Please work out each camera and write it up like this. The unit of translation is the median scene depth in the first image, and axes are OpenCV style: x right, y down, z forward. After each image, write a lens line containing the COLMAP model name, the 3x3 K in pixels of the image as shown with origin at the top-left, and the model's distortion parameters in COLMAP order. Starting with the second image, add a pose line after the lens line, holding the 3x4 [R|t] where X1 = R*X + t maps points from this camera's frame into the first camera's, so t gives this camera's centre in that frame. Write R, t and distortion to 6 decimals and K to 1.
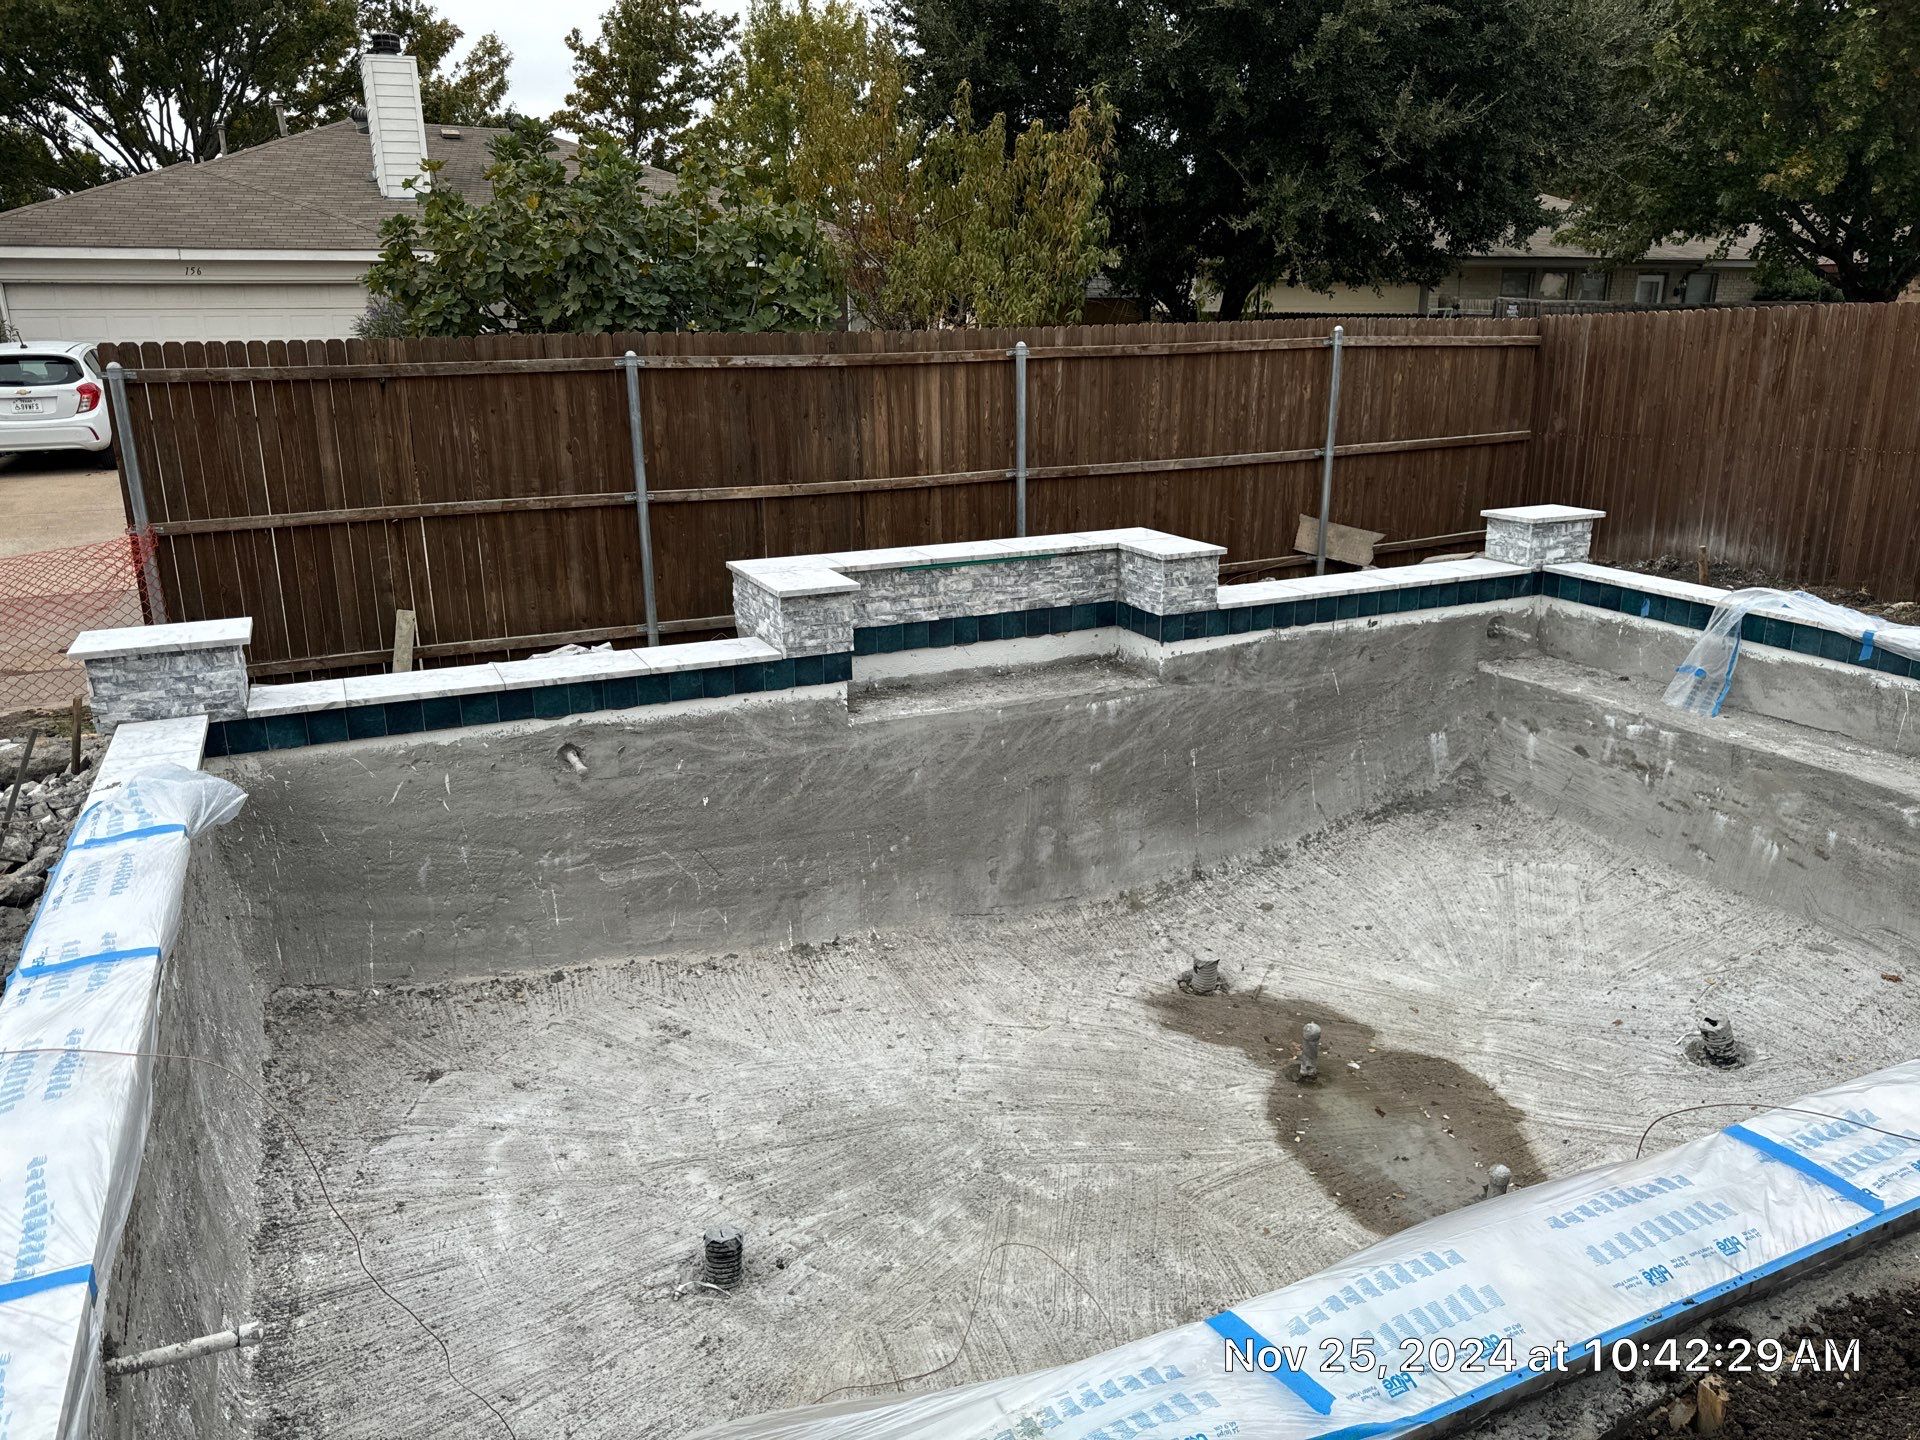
lens RADIAL K [[1358.0, 0, 977.0], [0, 1358.0, 722.0], [0, 0, 1]] dist [0.048255, -0.026426]
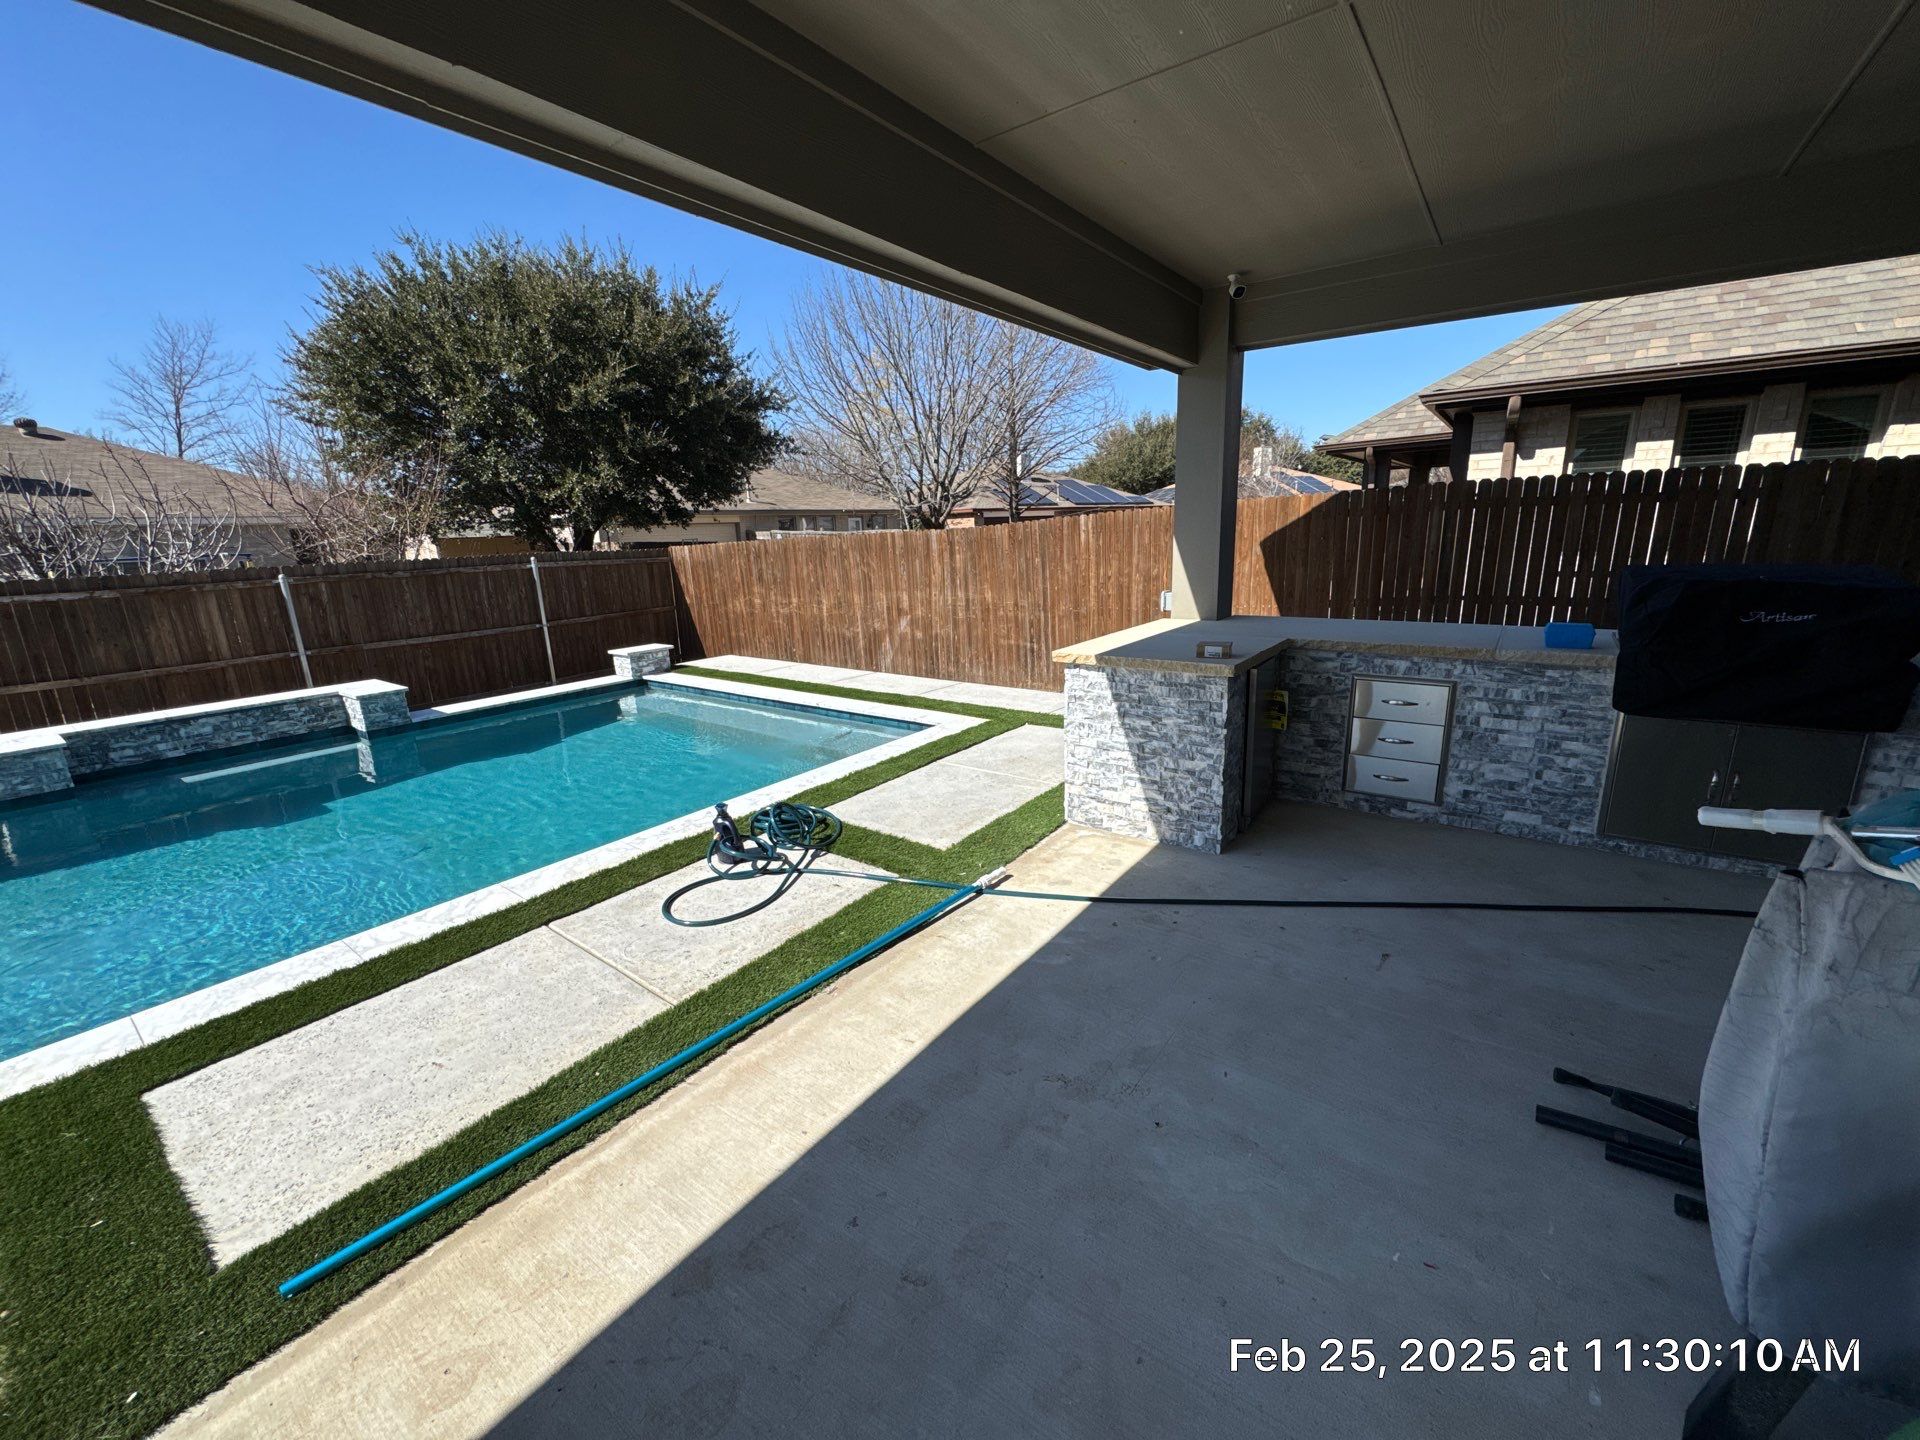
lens RADIAL K [[764.5, 0, 969.0], [0, 764.5, 714.6], [0, 0, 1]] dist [0.000872, 0.000417]
pose [[0.878260, -0.136275, 0.458354, 0.332407], [0.164299, 0.986174, -0.021612, 0.041613], [-0.449072, 0.094288, 0.888507, -0.171056]]
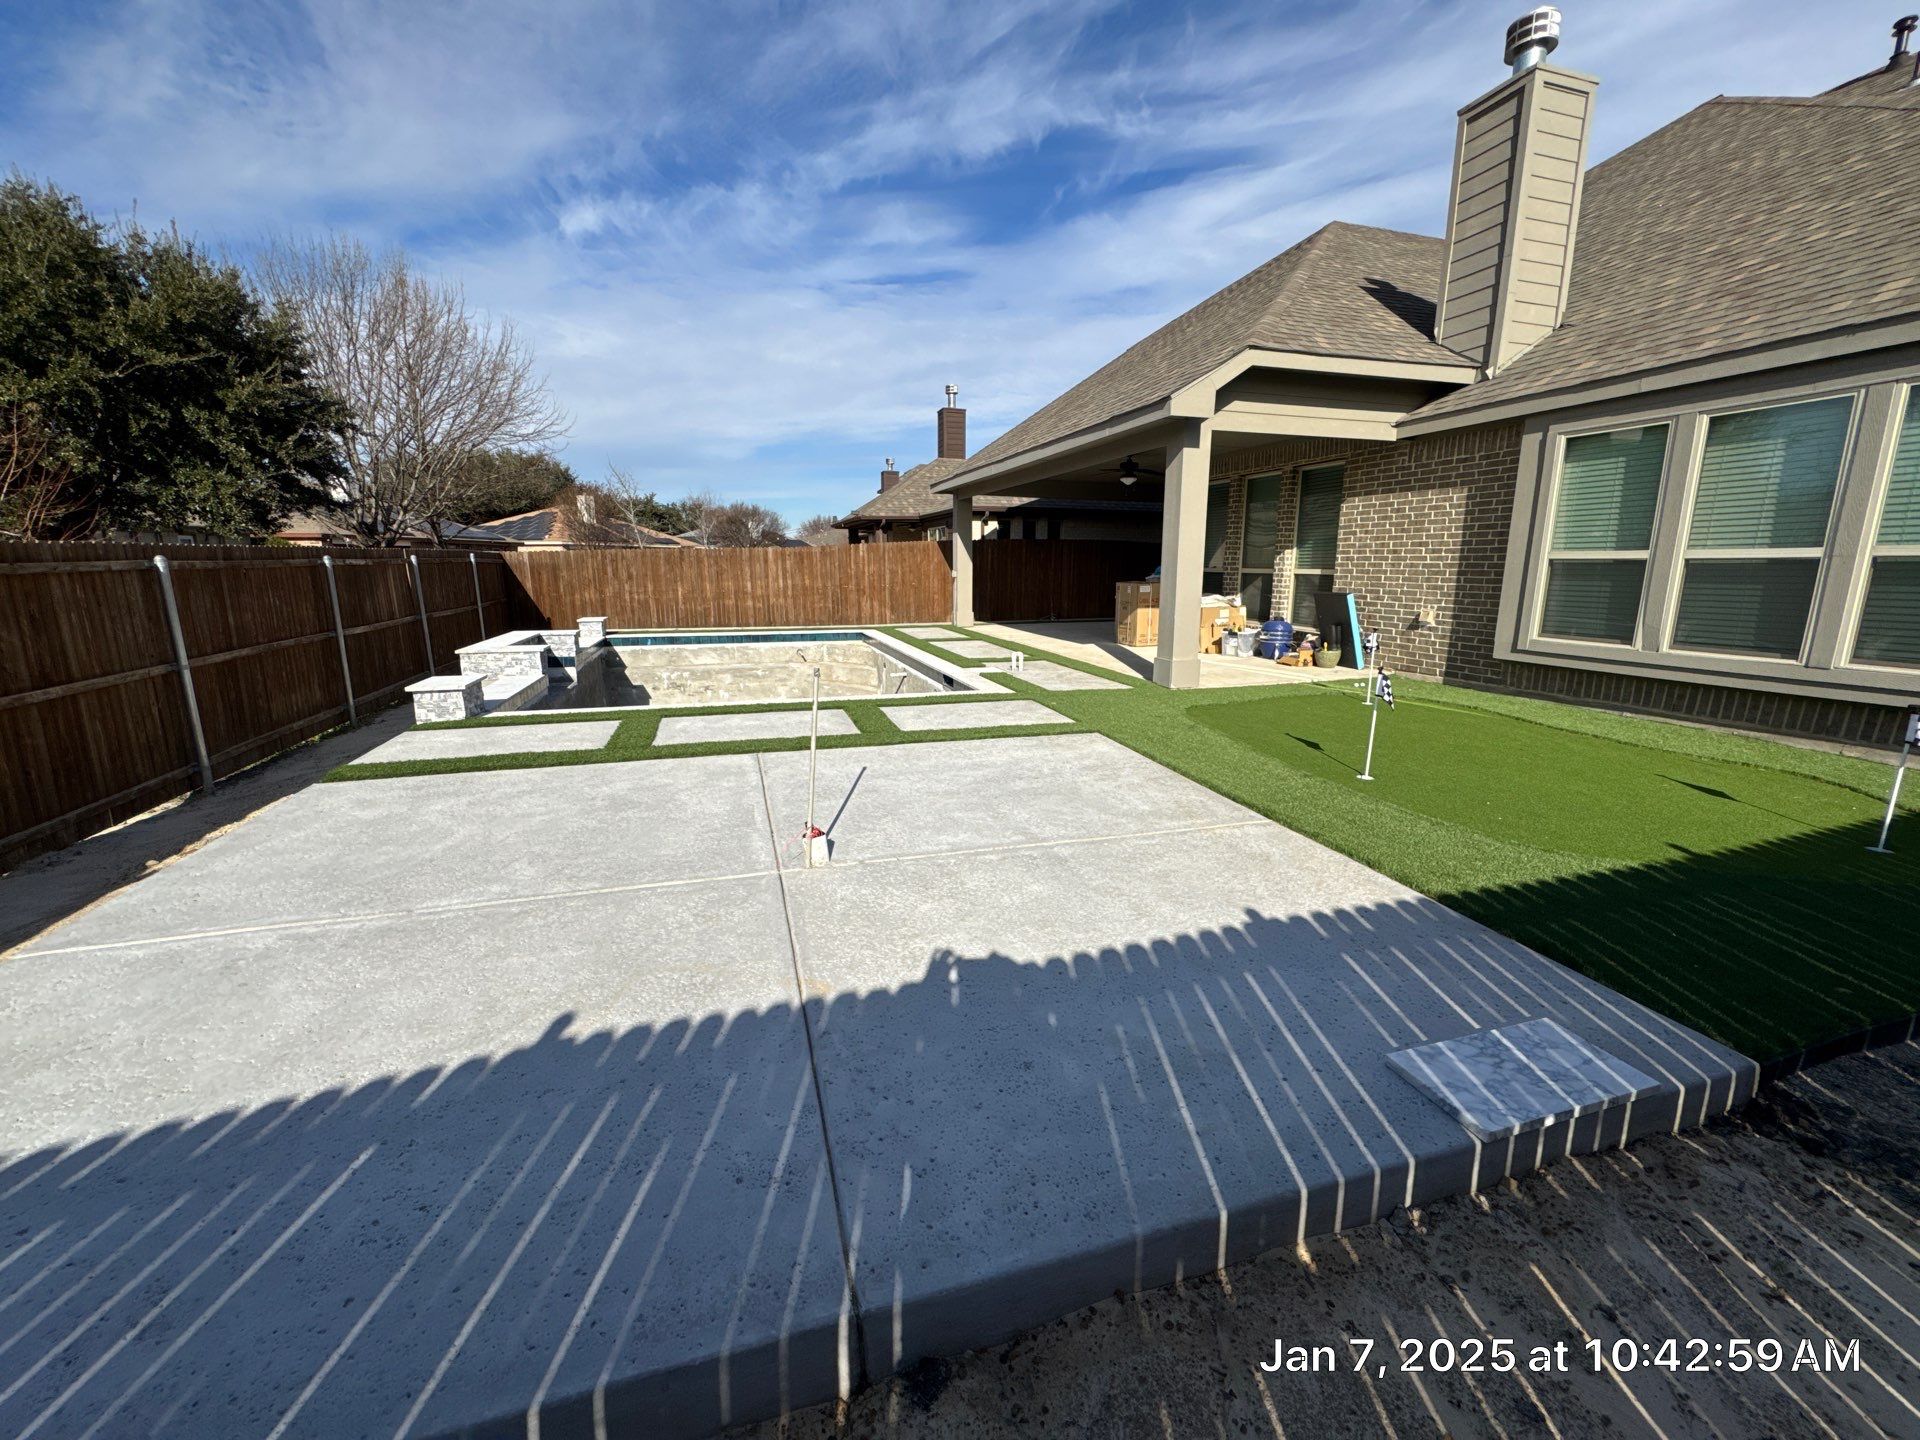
lens RADIAL K [[764.5, 0, 966.0], [0, 764.5, 720.3], [0, 0, 1]] dist [0.000872, 0.000417]
pose [[0.137871, -0.194165, 0.971232, -1.121907], [0.282239, 0.947642, 0.149384, 0.028389], [-0.949386, 0.253523, 0.185453, 0.038564]]
